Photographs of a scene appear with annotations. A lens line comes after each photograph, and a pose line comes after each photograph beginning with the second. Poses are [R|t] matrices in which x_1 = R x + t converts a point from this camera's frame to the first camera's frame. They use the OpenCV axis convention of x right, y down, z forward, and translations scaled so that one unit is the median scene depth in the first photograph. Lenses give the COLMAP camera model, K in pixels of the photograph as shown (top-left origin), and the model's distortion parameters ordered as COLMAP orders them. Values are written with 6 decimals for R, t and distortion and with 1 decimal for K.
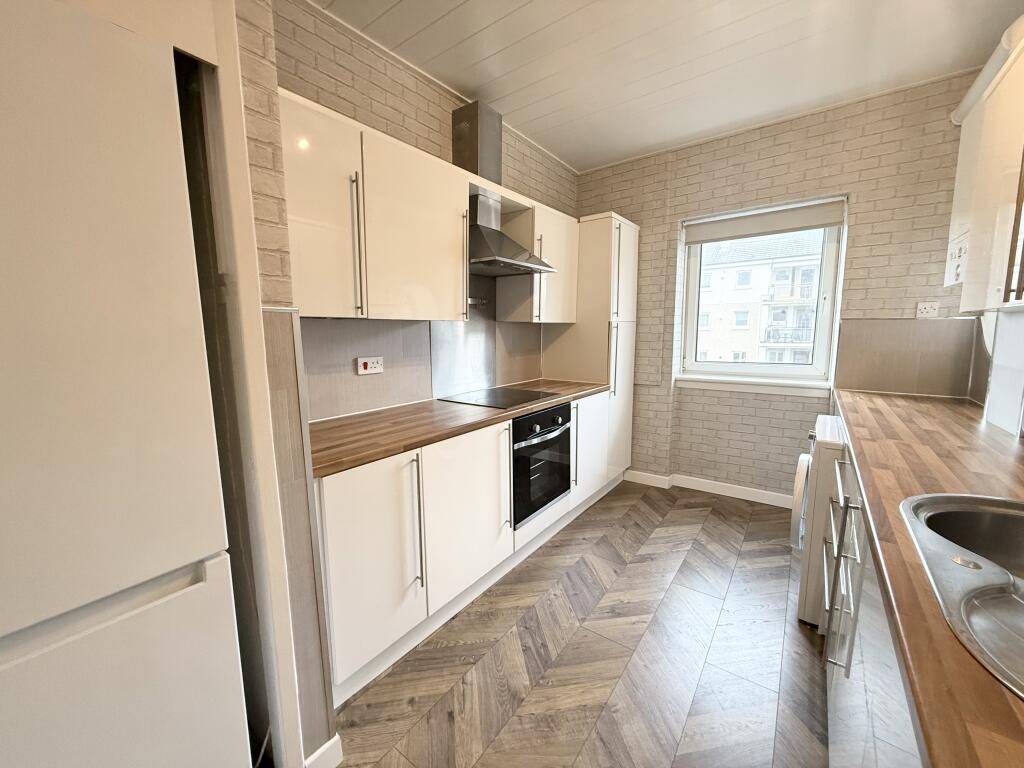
lens RADIAL K [[410.5, 0, 516.1], [0, 410.5, 385.1], [0, 0, 1]] dist [0.000479, 0.000692]
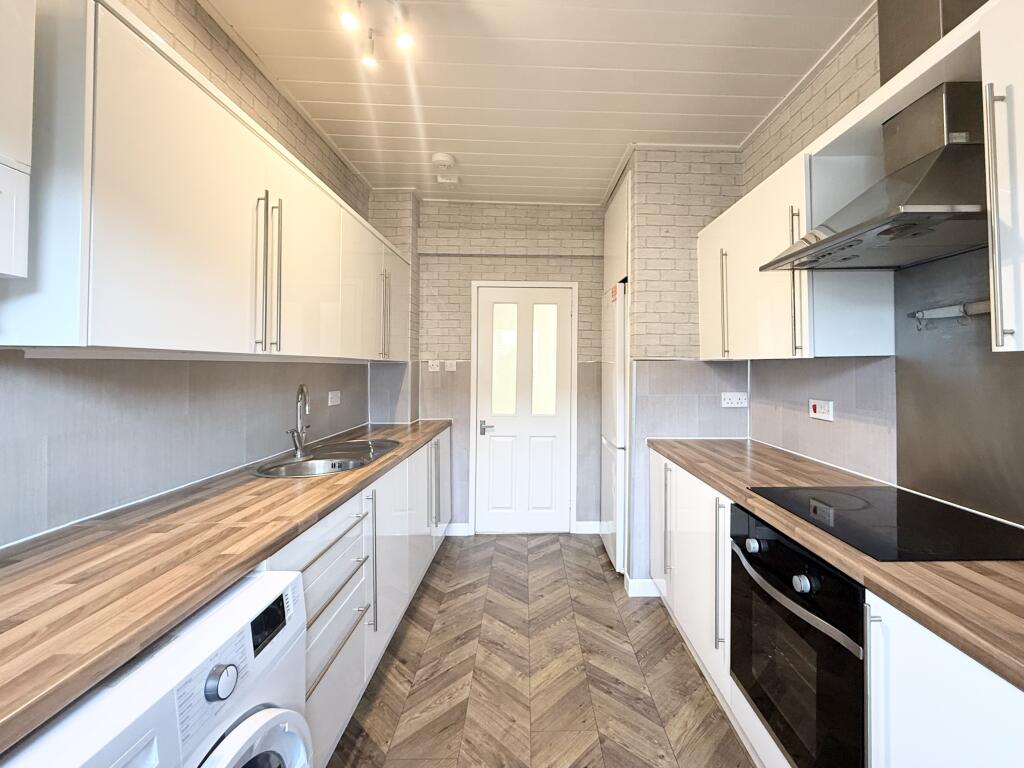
lens RADIAL K [[410.5, 0, 513.3], [0, 410.5, 383.4], [0, 0, 1]] dist [0.000479, 0.000692]
pose [[-0.824679, 0.023271, -0.565121, 0.736002], [-0.074406, 0.986006, 0.149183, -0.200150], [0.560685, 0.165076, -0.811408, 1.446672]]
